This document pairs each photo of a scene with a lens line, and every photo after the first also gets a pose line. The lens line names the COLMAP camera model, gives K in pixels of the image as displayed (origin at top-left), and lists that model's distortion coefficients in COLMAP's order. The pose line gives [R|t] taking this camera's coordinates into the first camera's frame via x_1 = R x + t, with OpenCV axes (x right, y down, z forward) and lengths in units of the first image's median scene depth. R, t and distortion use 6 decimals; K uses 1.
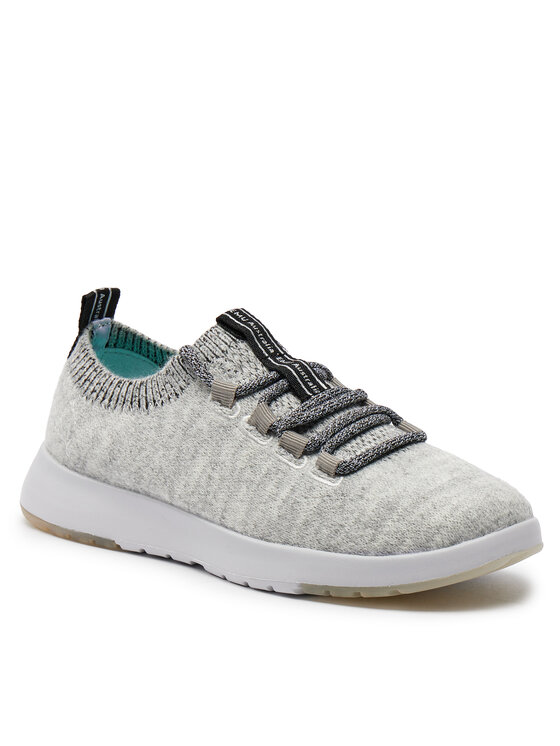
lens RADIAL K [[2191.1, 0, 280.0], [0, 2191.1, 373.0], [0, 0, 1]] dist [0.057459, -0.071543]
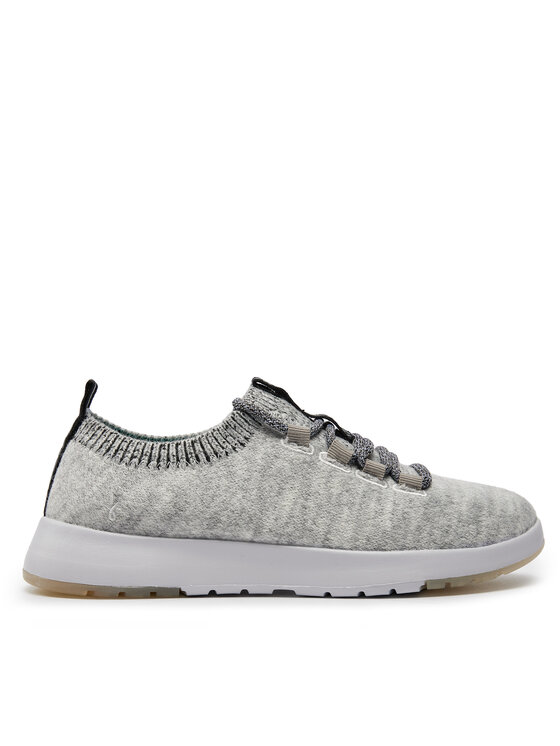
lens RADIAL K [[1109.7, 0, 280.0], [0, 1109.7, 373.0], [0, 0, 1]] dist [-0.008017, -0.011385]
pose [[0.789297, 0.001928, 0.614008, -0.389219], [0.126170, 0.978146, -0.165261, 0.072131], [-0.600909, 0.207909, 0.771805, 0.543785]]
